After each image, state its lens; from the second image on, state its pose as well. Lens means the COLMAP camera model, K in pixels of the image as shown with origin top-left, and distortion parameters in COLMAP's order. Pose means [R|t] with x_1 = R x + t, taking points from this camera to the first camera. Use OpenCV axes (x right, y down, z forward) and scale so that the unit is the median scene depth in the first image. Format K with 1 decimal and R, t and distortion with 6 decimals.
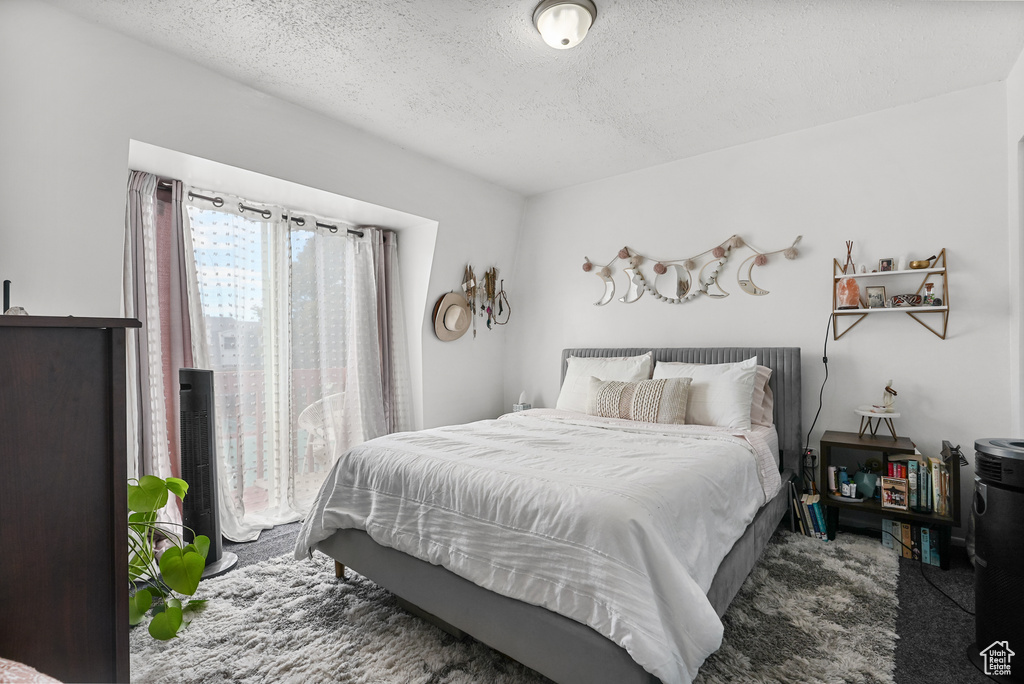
lens RADIAL K [[471.8, 0, 511.7], [0, 471.8, 347.0], [0, 0, 1]] dist [-0.012469, 0.002717]
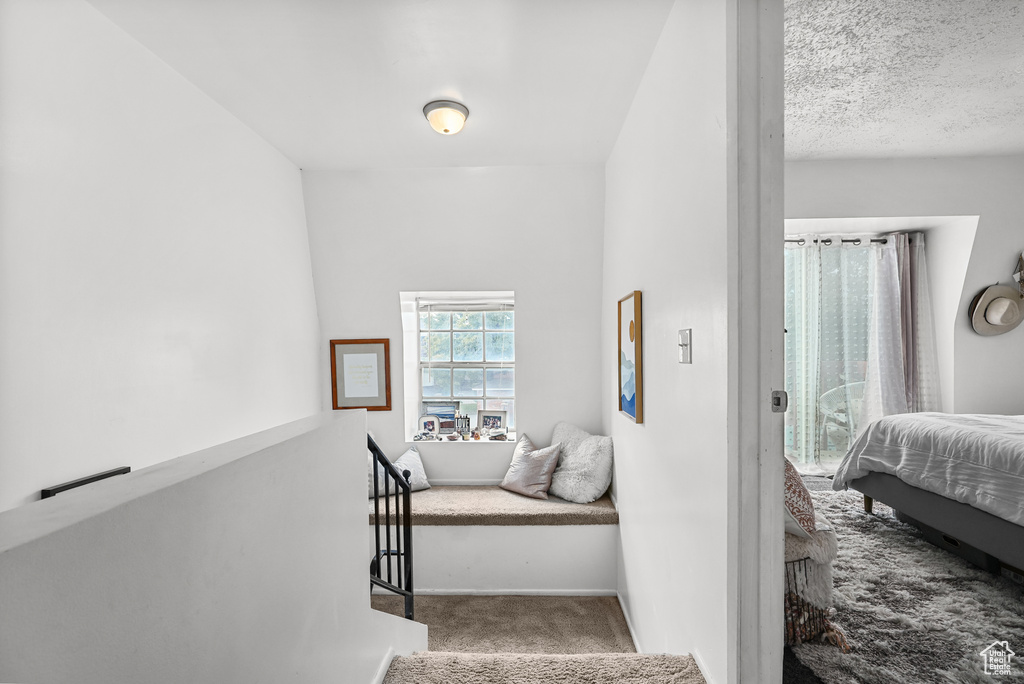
lens RADIAL K [[471.8, 0, 518.5], [0, 471.8, 358.4], [0, 0, 1]] dist [-0.012469, 0.002717]
pose [[0.591185, 0.024541, -0.806163, 0.118962], [0.001401, 0.999504, 0.031454, 0.004364], [0.806535, -0.019724, 0.590857, -0.619323]]
